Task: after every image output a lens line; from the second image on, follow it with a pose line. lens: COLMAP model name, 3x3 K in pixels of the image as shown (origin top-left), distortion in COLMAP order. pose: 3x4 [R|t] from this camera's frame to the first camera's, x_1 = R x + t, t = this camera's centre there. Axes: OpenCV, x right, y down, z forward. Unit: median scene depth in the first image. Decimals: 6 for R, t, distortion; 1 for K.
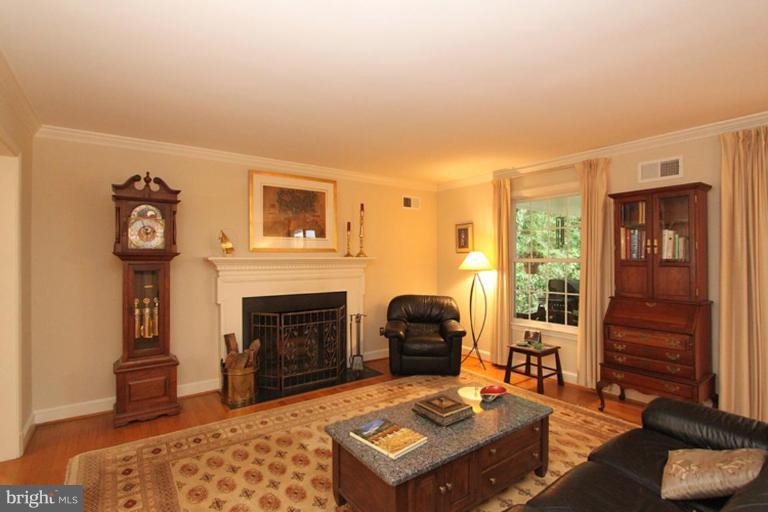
lens RADIAL K [[374.1, 0, 371.6], [0, 374.1, 258.5], [0, 0, 1]] dist [-0.022099, 0.000431]
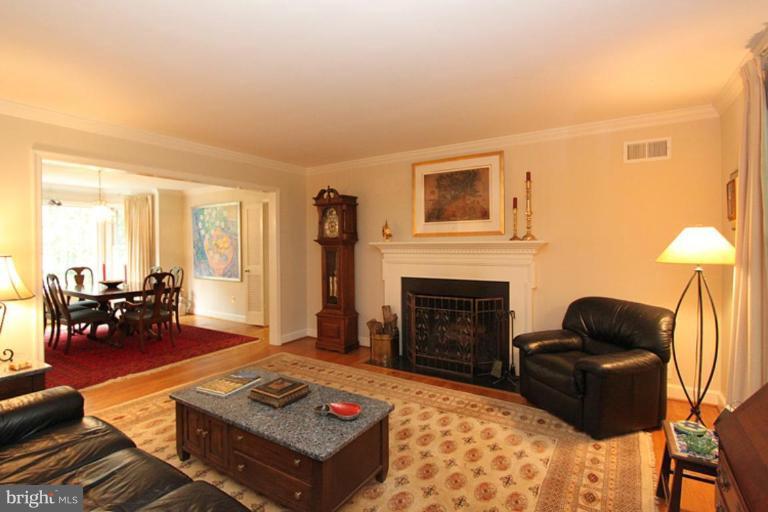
lens RADIAL K [[374.1, 0, 372.9], [0, 374.1, 250.0], [0, 0, 1]] dist [-0.022099, 0.000431]
pose [[0.359152, 0.015360, -0.933153, 0.680283], [0.006981, 0.999792, 0.019144, -0.001400], [0.933253, -0.013390, 0.358970, 0.484222]]
